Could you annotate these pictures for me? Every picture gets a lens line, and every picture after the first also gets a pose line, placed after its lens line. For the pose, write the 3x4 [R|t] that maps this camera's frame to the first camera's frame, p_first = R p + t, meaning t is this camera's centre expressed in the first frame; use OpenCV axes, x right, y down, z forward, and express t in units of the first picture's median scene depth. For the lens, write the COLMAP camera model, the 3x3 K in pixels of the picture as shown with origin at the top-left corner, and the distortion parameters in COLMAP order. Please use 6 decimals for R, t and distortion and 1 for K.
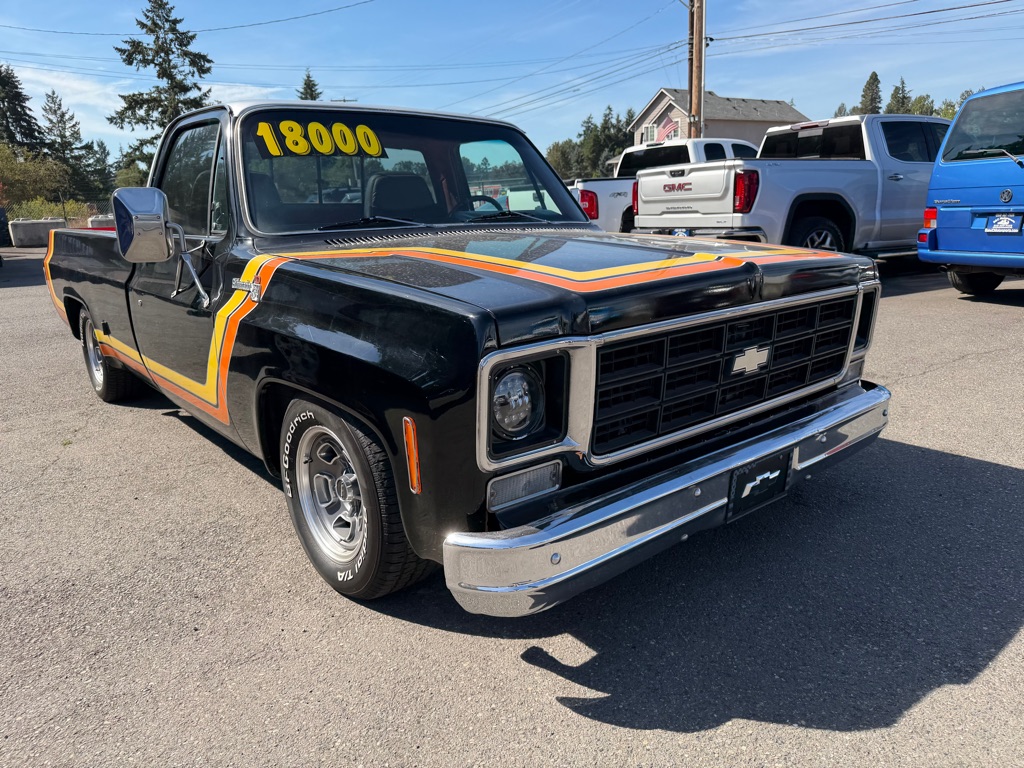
lens RADIAL K [[723.8, 0, 514.7], [0, 723.8, 388.9], [0, 0, 1]] dist [0.019180, -0.028602]
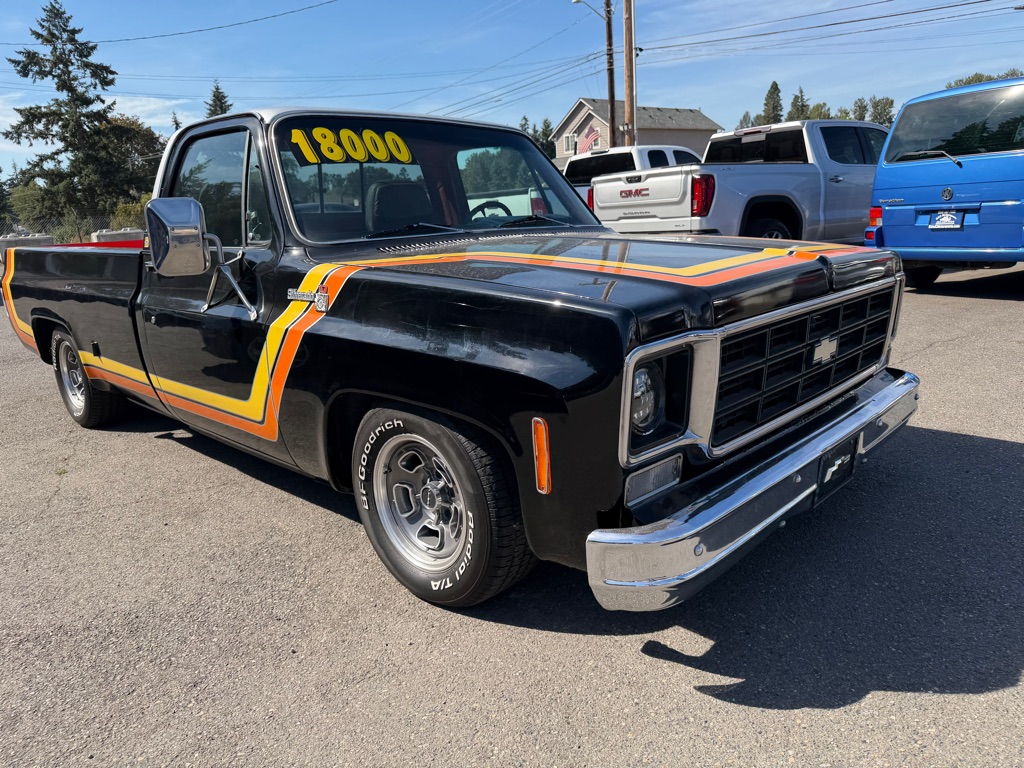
lens RADIAL K [[723.8, 0, 514.9], [0, 723.8, 389.2], [0, 0, 1]] dist [0.019180, -0.028602]
pose [[0.994031, -0.044971, 0.099398, -0.058024], [0.046174, 0.998885, -0.009843, 0.001603], [-0.098845, 0.014374, 0.994999, 0.001772]]
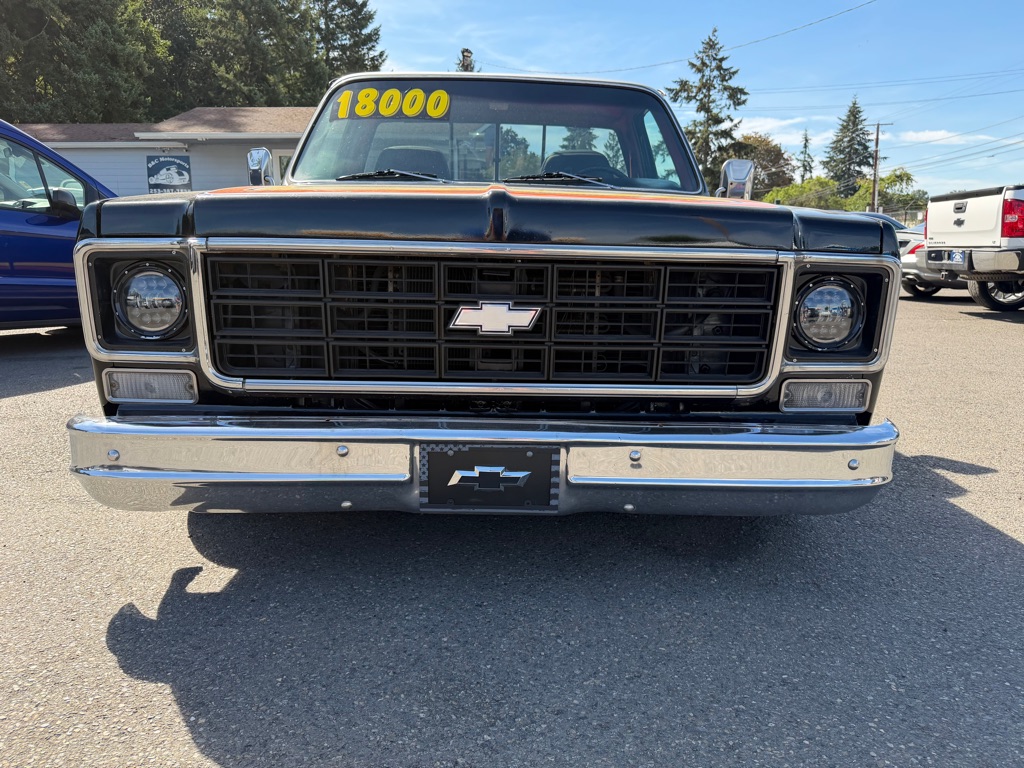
lens RADIAL K [[723.8, 0, 514.8], [0, 723.8, 380.9], [0, 0, 1]] dist [0.019180, -0.028602]
pose [[0.777969, 0.163728, -0.606594, 0.214617], [-0.192528, 0.981128, 0.017898, 0.002348], [0.598077, 0.102863, 0.794810, 0.105121]]
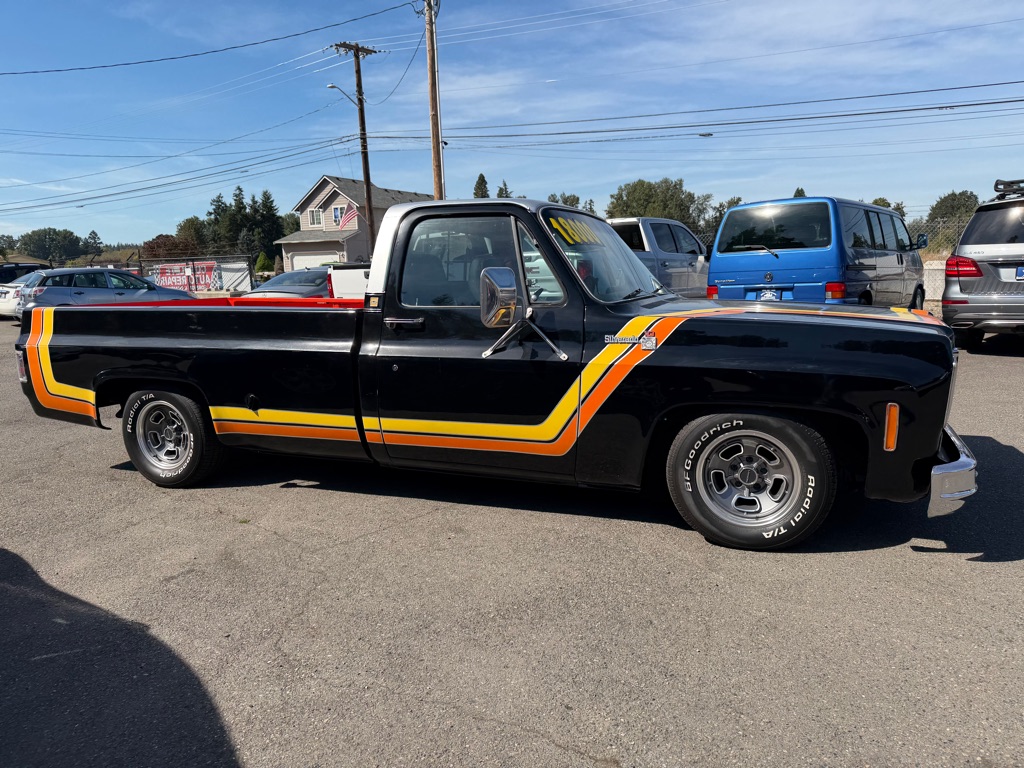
lens RADIAL K [[723.8, 0, 513.3], [0, 723.8, 379.1], [0, 0, 1]] dist [0.019180, -0.028602]
pose [[0.886073, -0.059005, 0.459775, -0.351033], [0.113235, 0.989369, -0.091254, 0.007863], [-0.449502, 0.132921, 0.883335, -0.019494]]
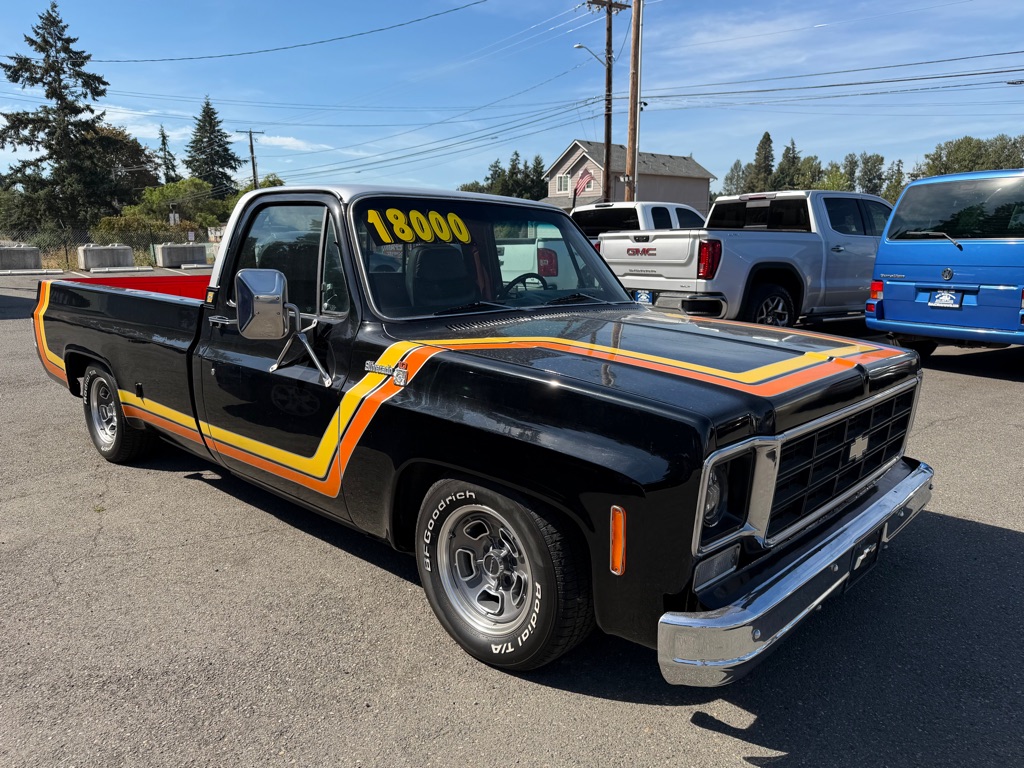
lens RADIAL K [[742.3, 0, 506.3], [0, 742.3, 384.2], [0, 0, 1]] dist [0.025883, -0.035440]
pose [[0.992652, 0.015907, 0.119954, -0.096368], [-0.008253, 0.997913, -0.064036, -0.015798], [-0.120722, 0.062576, 0.990712, -0.028647]]
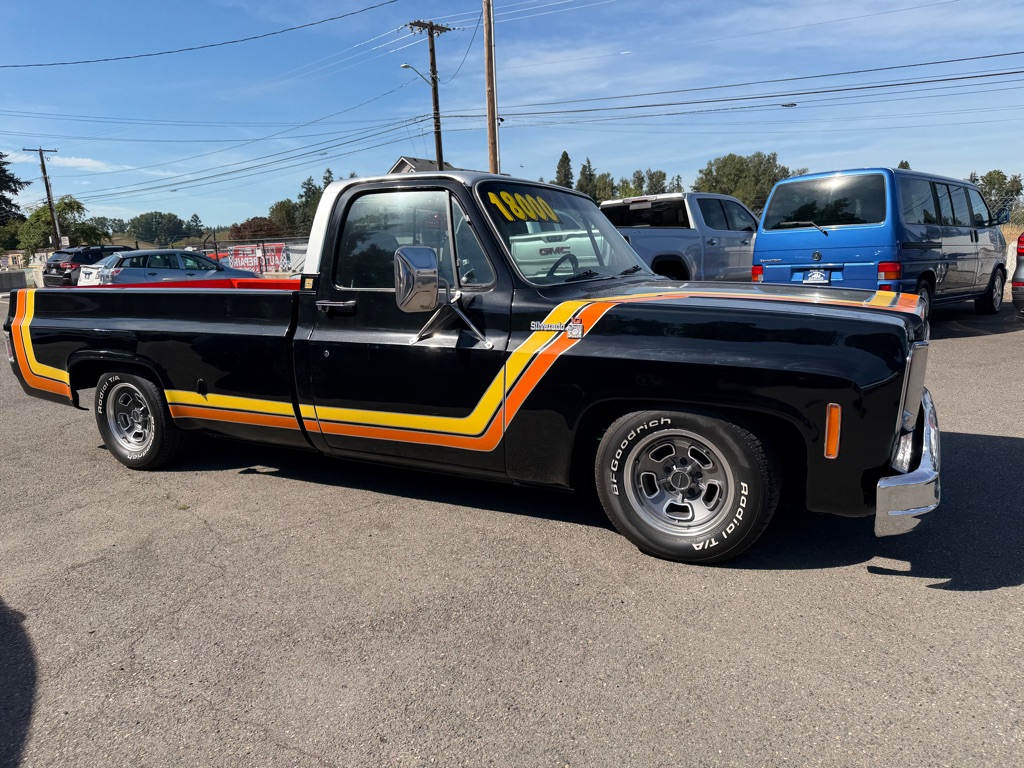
lens RADIAL K [[723.8, 0, 515.2], [0, 723.8, 386.1], [0, 0, 1]] dist [0.019180, -0.028602]
pose [[0.932219, -0.060694, 0.356768, -0.259475], [0.090274, 0.993672, -0.066838, 0.009186], [-0.350453, 0.094515, 0.931799, -0.026172]]
